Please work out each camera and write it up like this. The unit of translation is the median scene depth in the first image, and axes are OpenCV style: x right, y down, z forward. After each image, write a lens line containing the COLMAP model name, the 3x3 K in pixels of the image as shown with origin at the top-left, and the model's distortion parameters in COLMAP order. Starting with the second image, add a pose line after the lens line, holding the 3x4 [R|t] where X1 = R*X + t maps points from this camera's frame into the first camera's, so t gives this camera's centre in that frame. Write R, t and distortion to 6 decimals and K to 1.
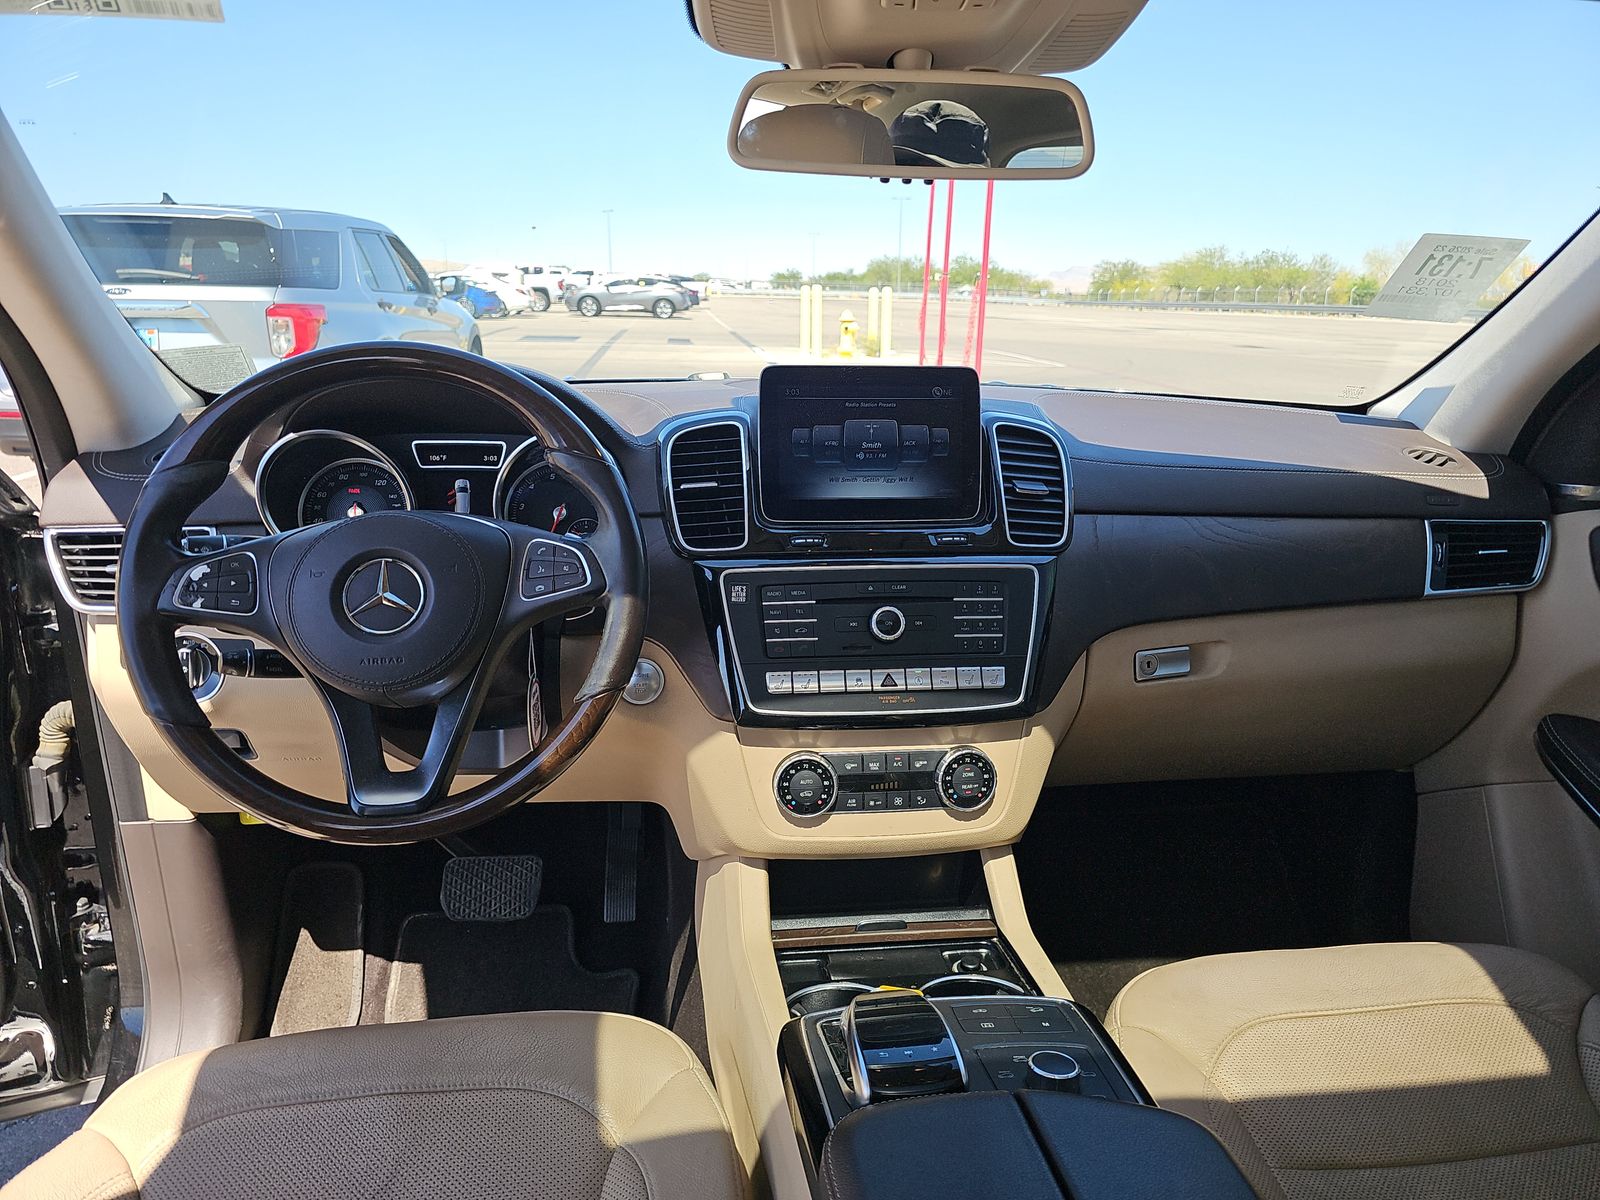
lens RADIAL K [[1073.8, 0, 813.5], [0, 1073.8, 598.8], [0, 0, 1]] dist [0.033622, -0.024648]
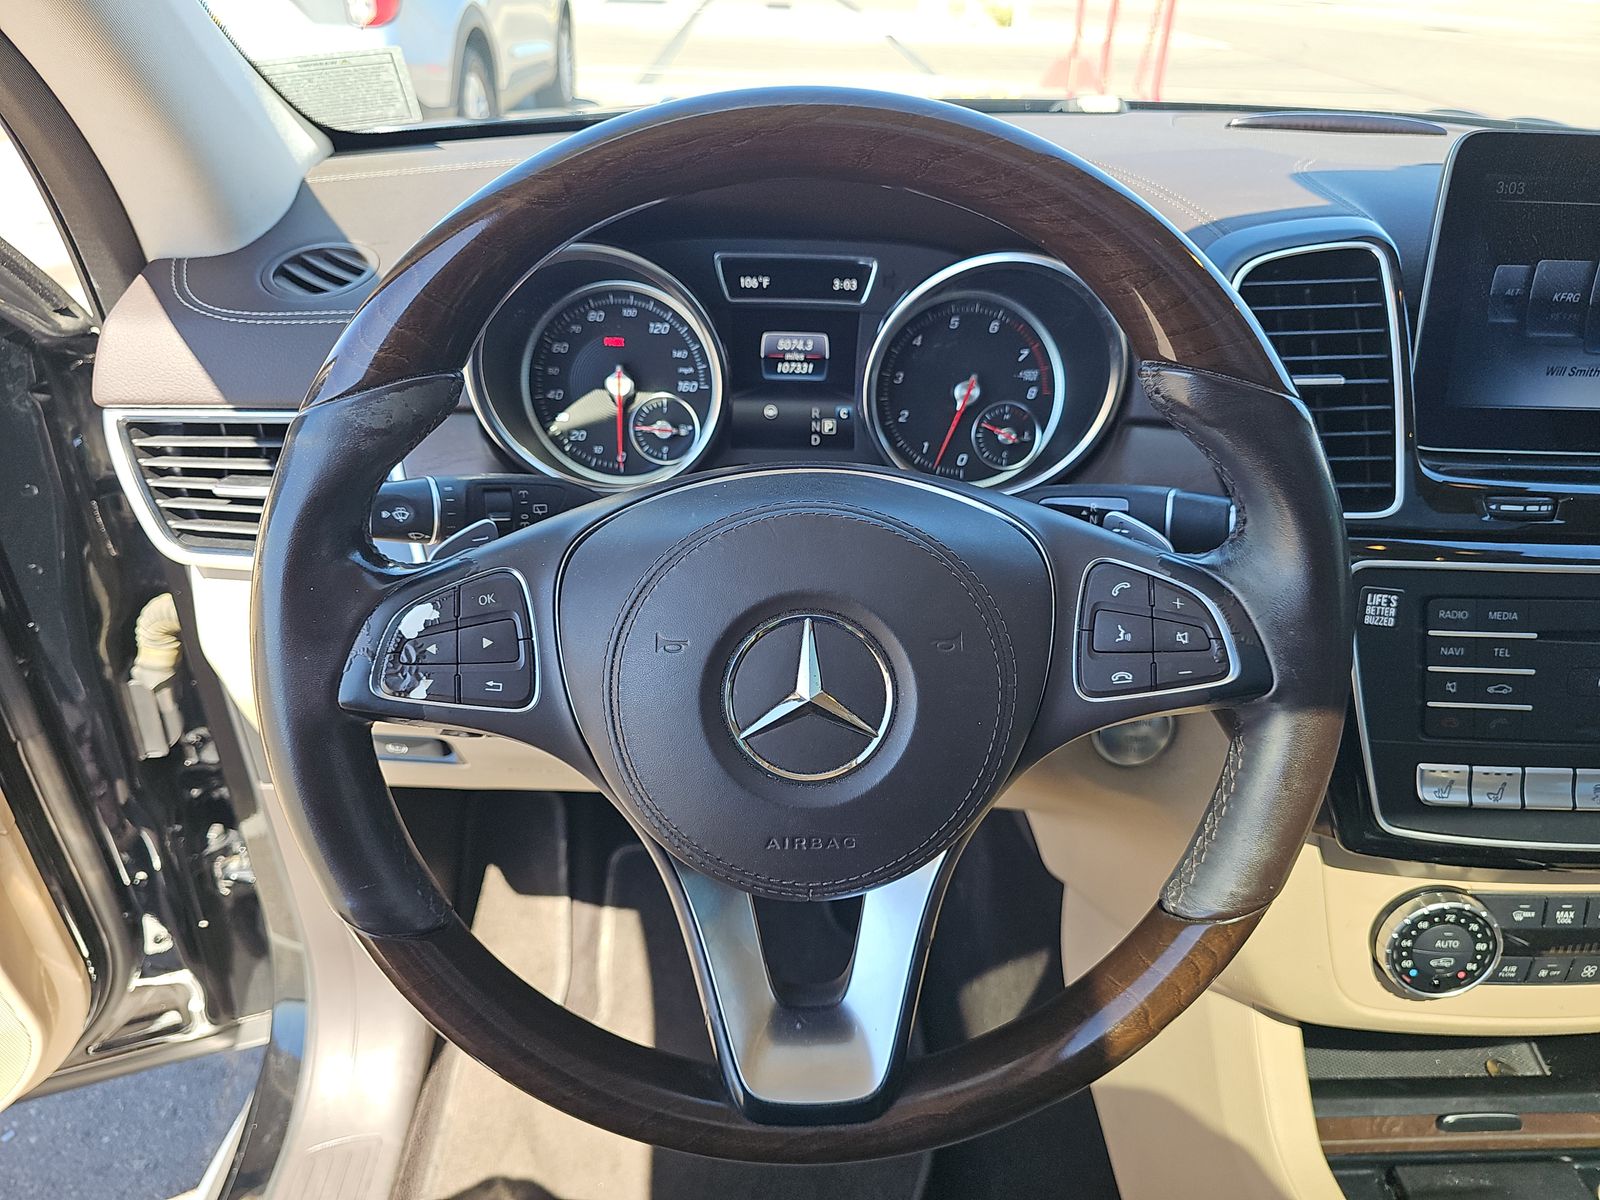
lens RADIAL K [[1073.8, 0, 791.1], [0, 1073.8, 587.6], [0, 0, 1]] dist [0.033622, -0.024648]
pose [[0.995393, 0.061376, -0.073654, -0.299592], [-0.040610, 0.965824, 0.255998, -0.130356], [0.086849, -0.251828, 0.963867, 0.457187]]
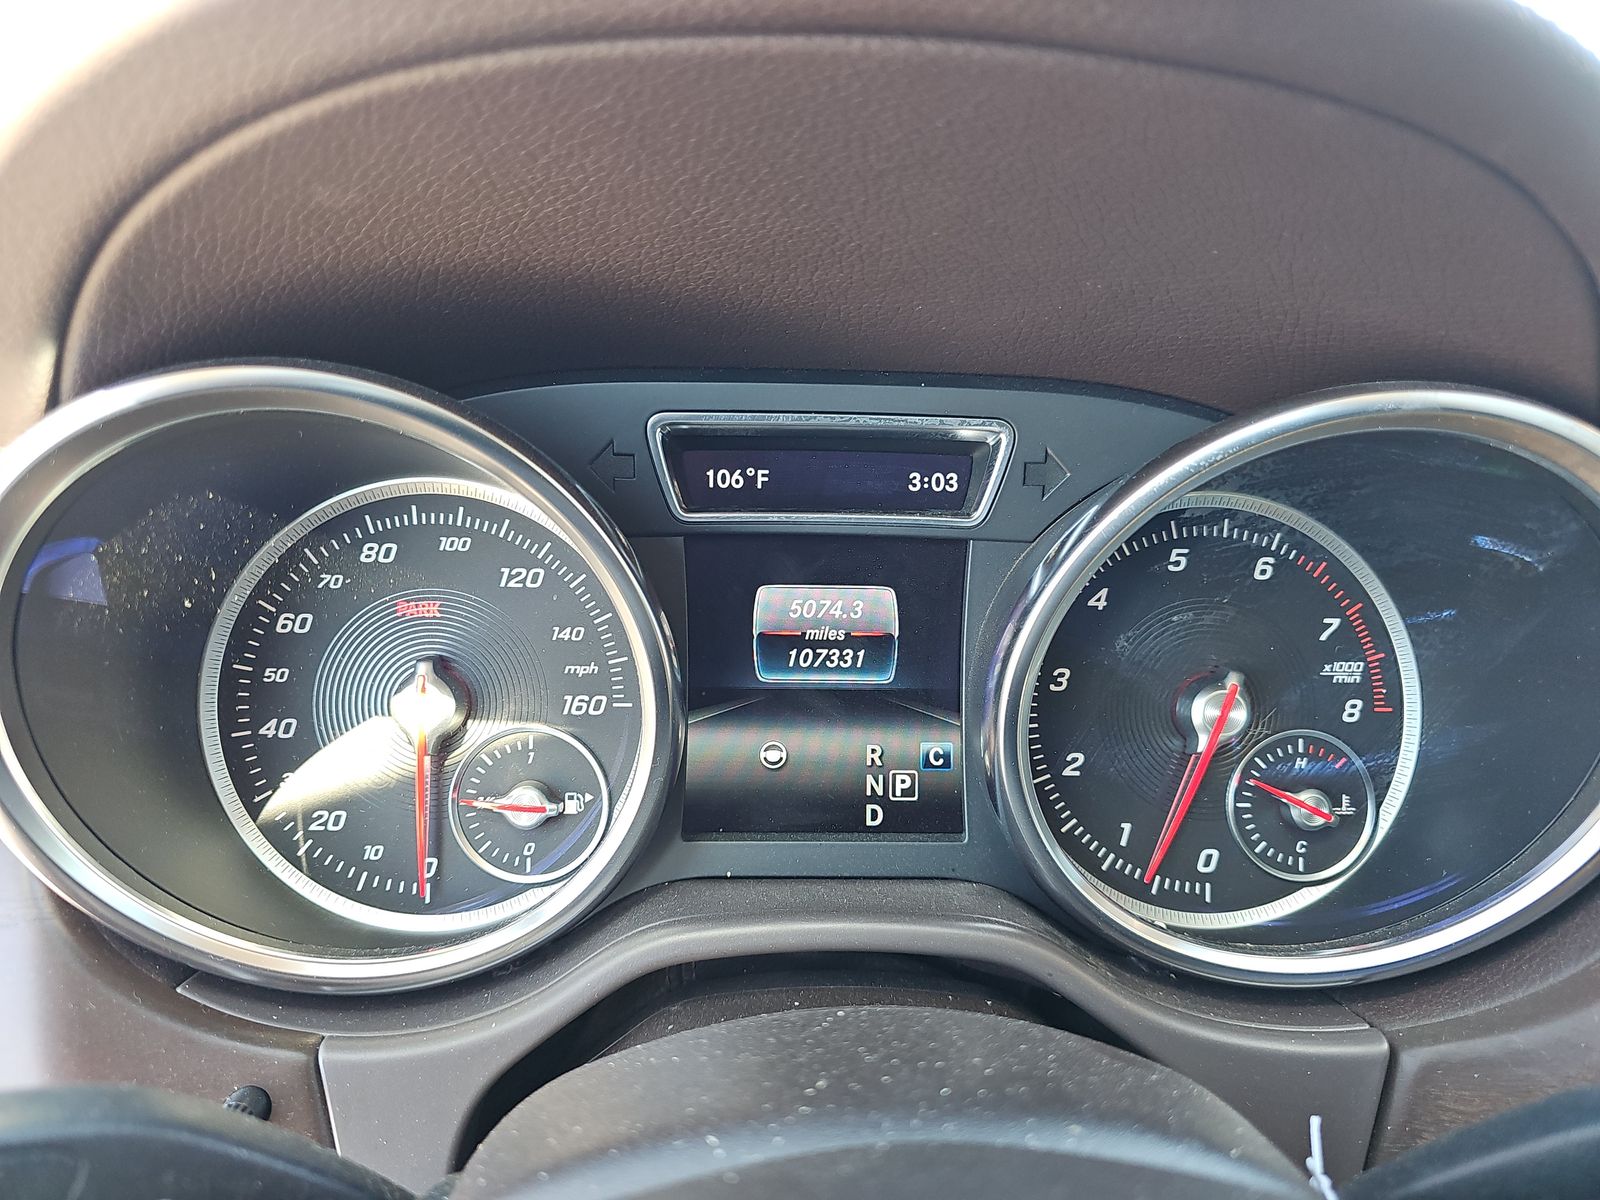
lens RADIAL K [[1073.8, 0, 791.1], [0, 1073.8, 592.1], [0, 0, 1]] dist [0.033622, -0.024648]
pose [[0.995805, 0.034690, -0.084673, -0.336333], [-0.031638, 0.998810, 0.037123, -0.122005], [0.085860, -0.034289, 0.995717, 0.800659]]
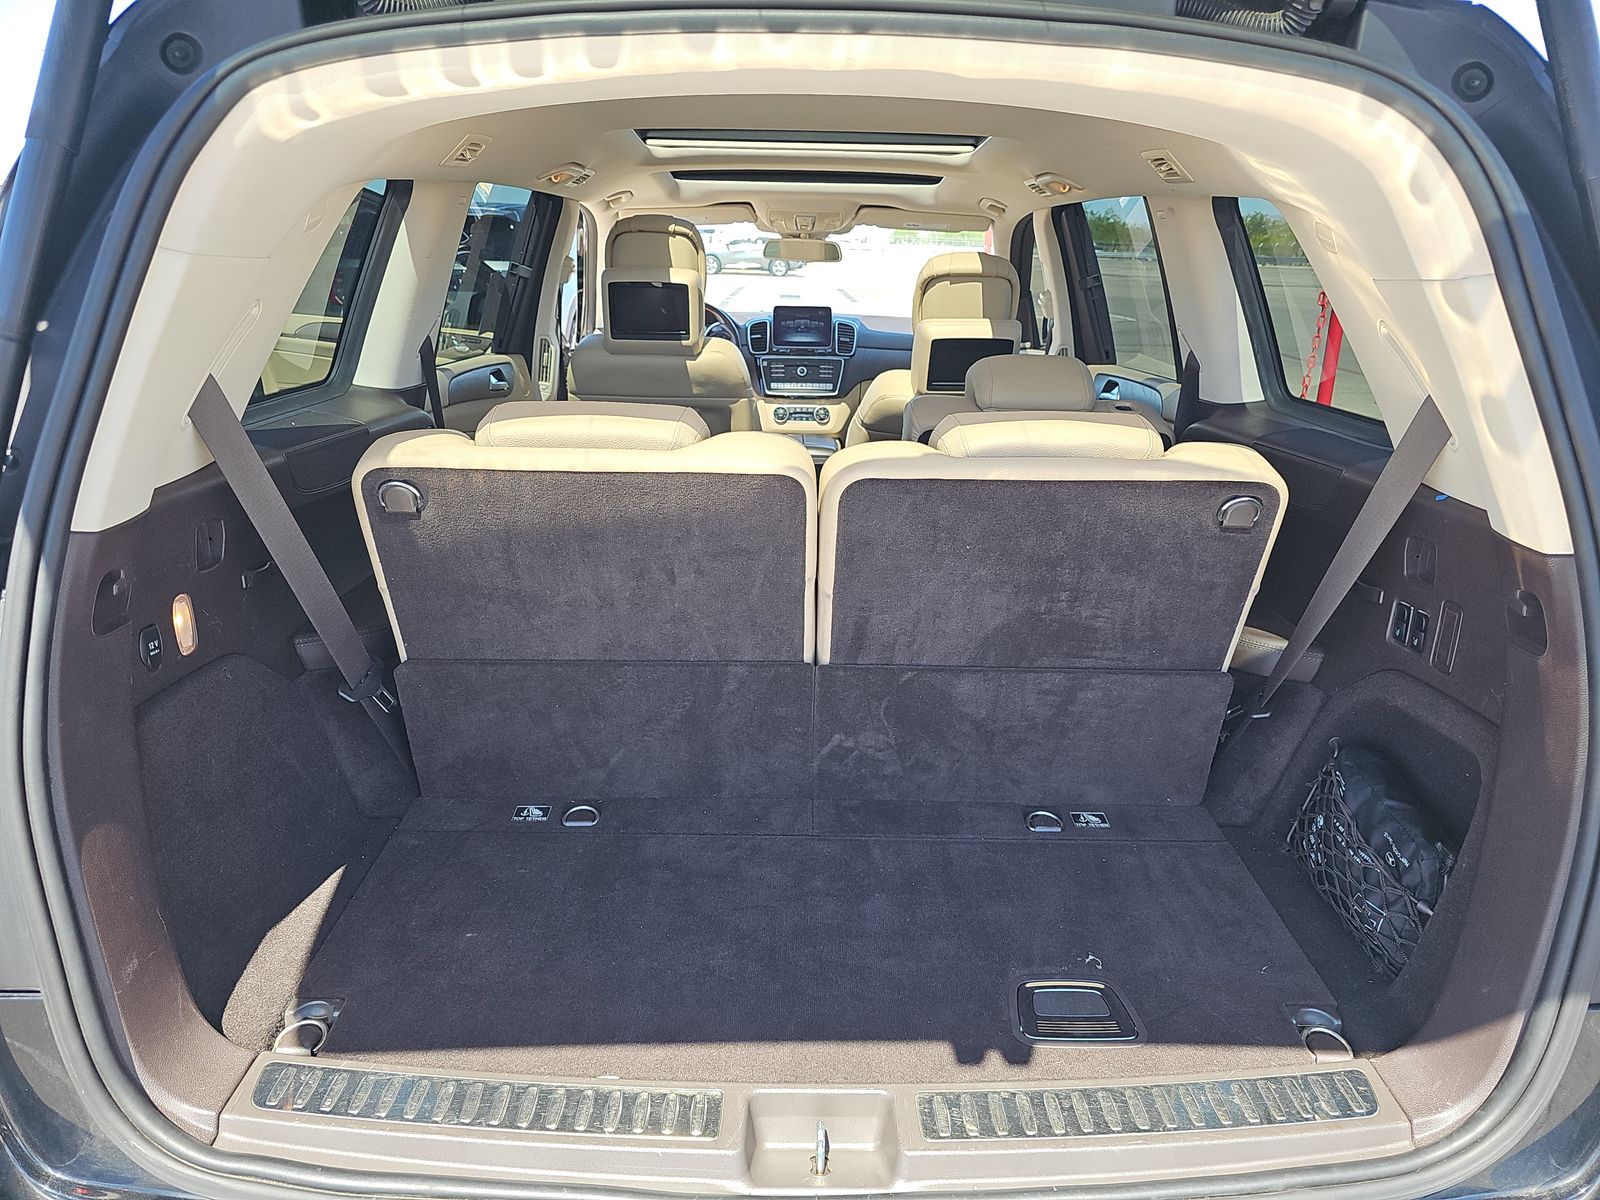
lens RADIAL K [[1073.8, 0, 799.5], [0, 1073.8, 595.4], [0, 0, 1]] dist [0.033622, -0.024648]
pose [[0.993072, 0.037442, -0.111379, 0.508345], [-0.033540, 0.998763, 0.036703, 0.669606], [0.112615, -0.032713, 0.993100, -2.829220]]
